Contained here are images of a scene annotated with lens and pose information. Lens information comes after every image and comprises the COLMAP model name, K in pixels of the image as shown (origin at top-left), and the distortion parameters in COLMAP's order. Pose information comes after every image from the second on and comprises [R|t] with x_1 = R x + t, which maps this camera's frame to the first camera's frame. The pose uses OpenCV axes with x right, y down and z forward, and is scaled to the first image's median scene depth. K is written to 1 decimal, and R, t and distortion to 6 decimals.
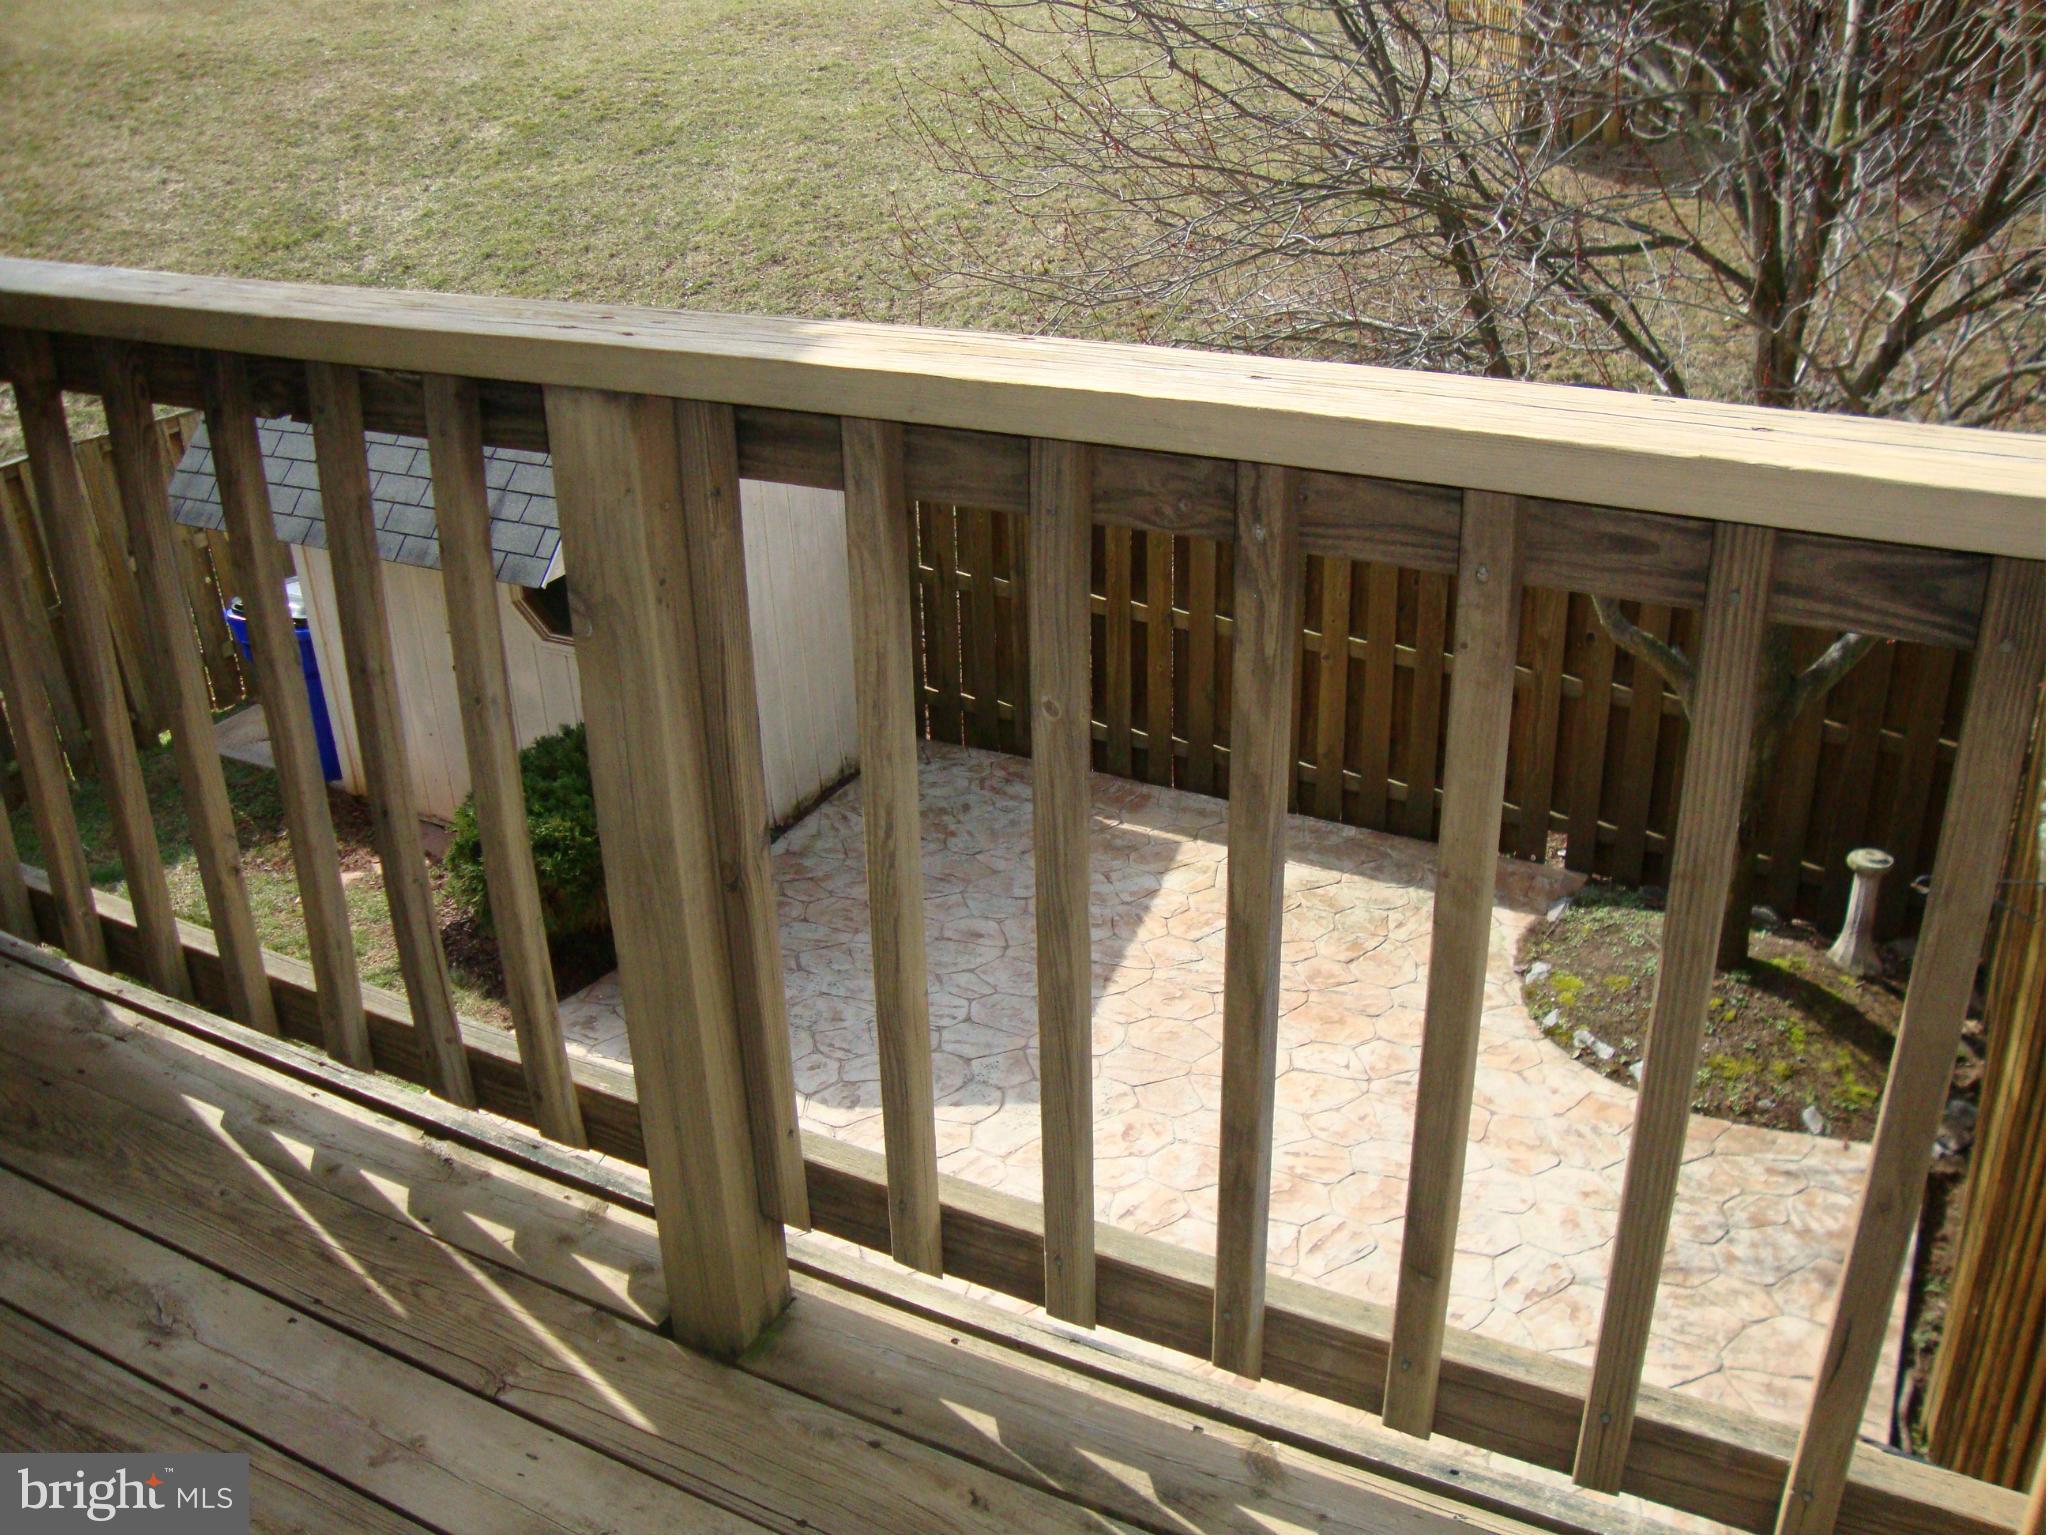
lens RADIAL K [[1814.3, 0, 1028.8], [0, 1814.3, 782.1], [0, 0, 1]] dist [-0.206672, 0.204561]
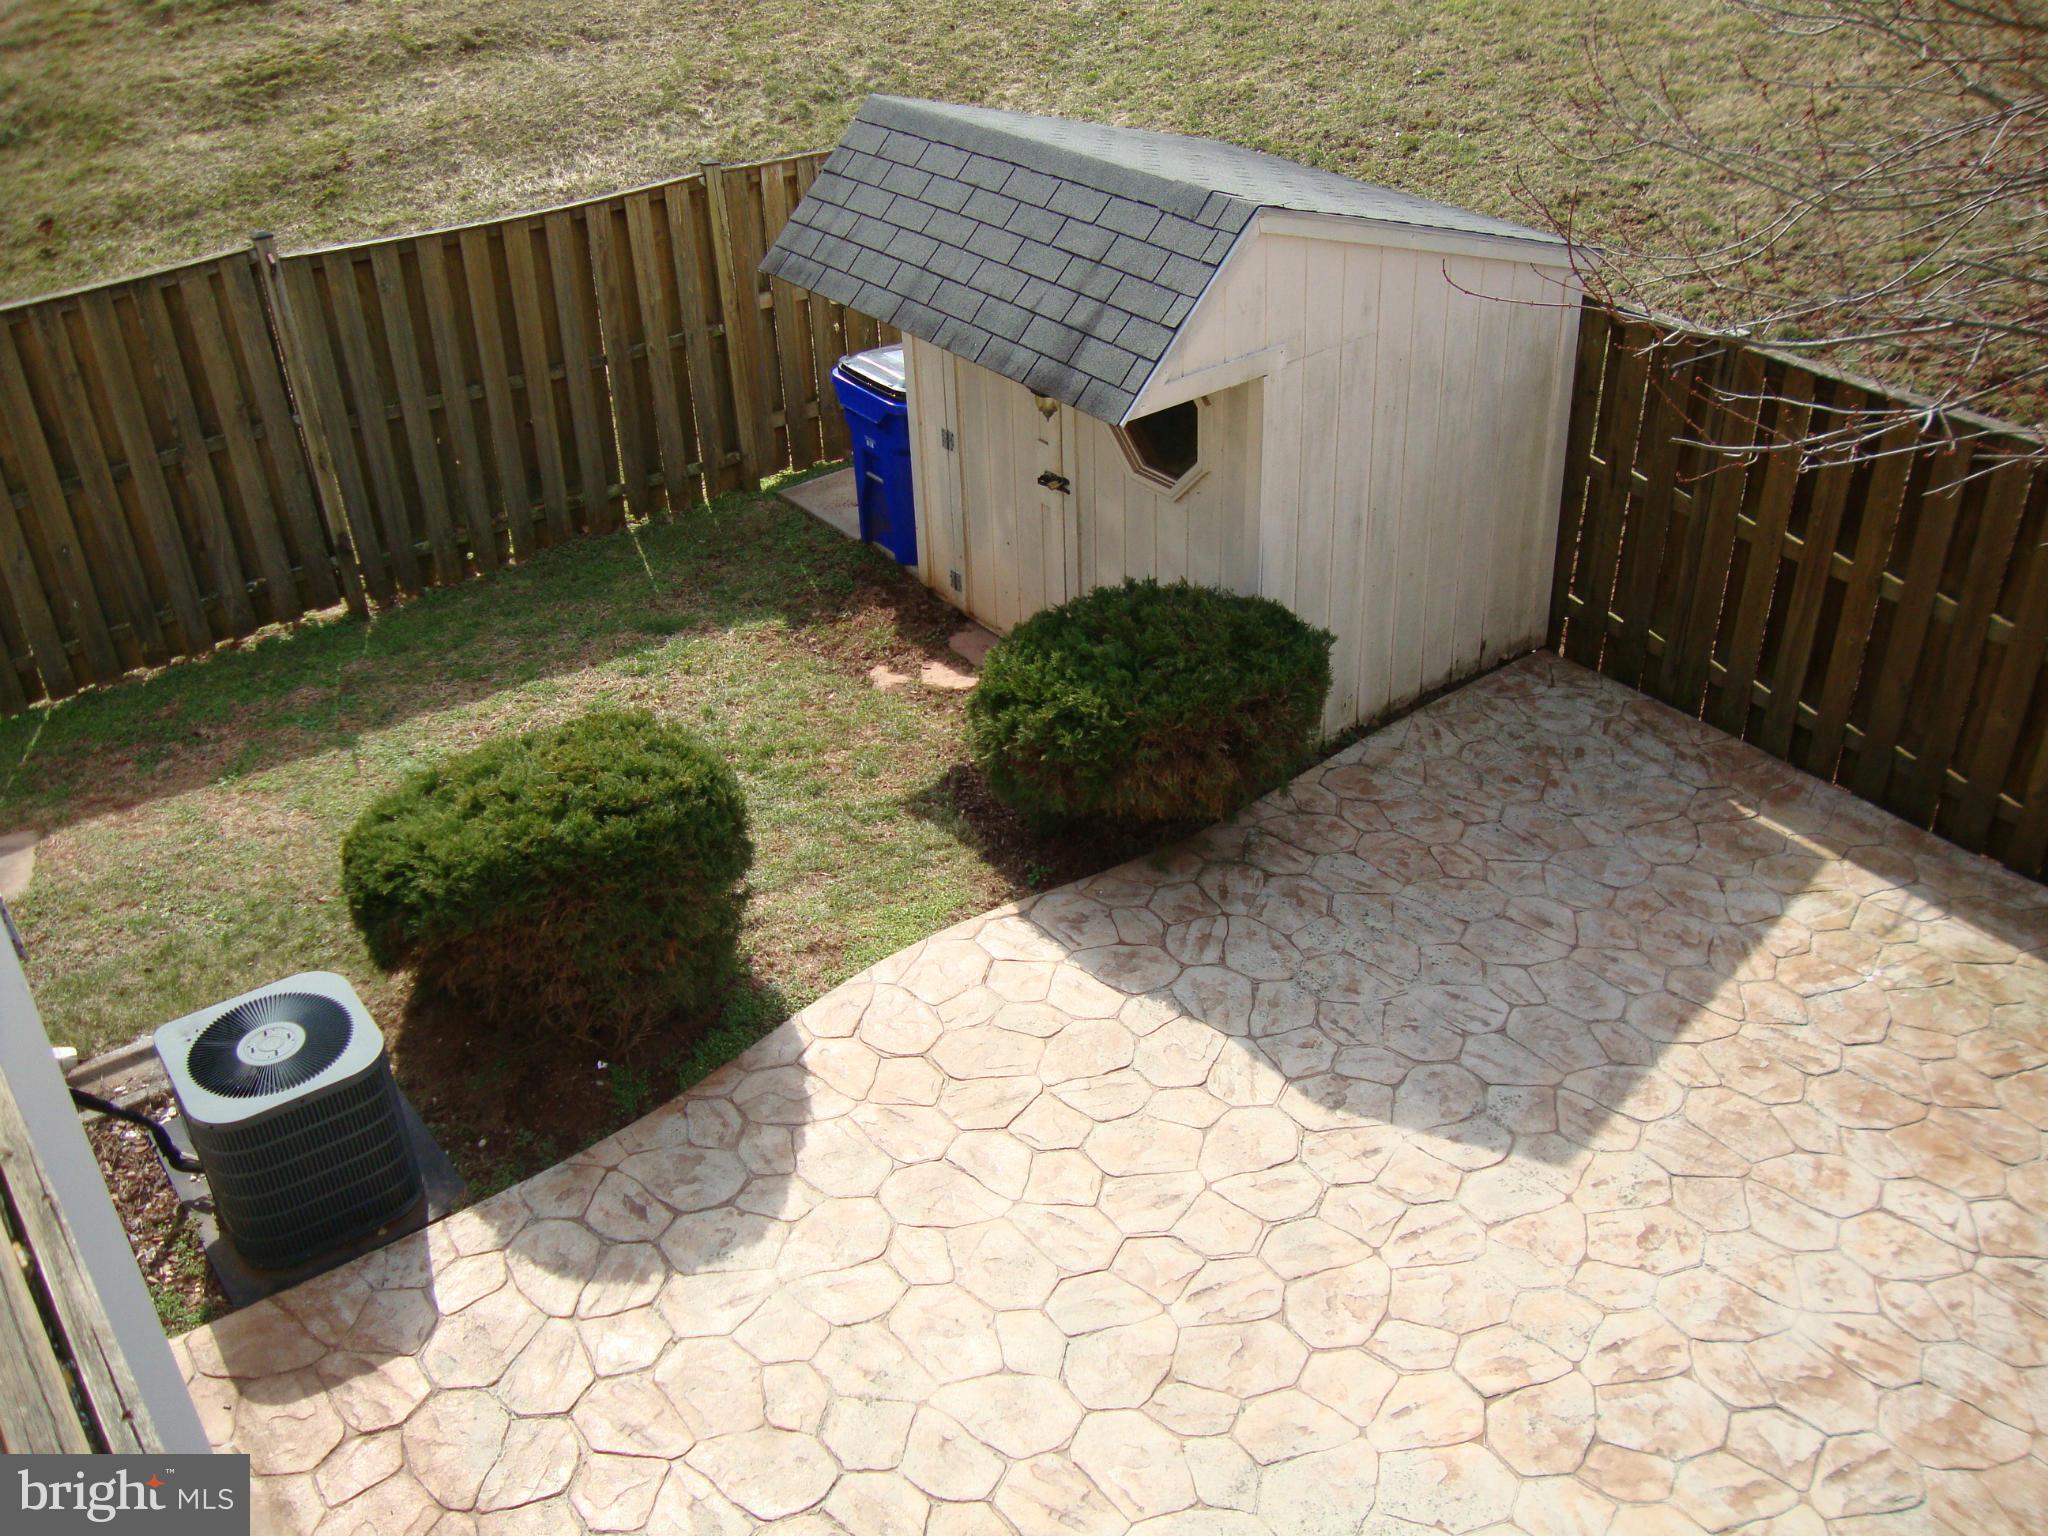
lens RADIAL K [[1814.3, 0, 1028.8], [0, 1814.3, 782.6], [0, 0, 1]] dist [-0.206672, 0.204561]
pose [[0.912209, 0.230640, -0.338644, 0.016512], [-0.186621, 0.969689, 0.157724, -0.058009], [0.364757, -0.080679, 0.927601, 0.136634]]
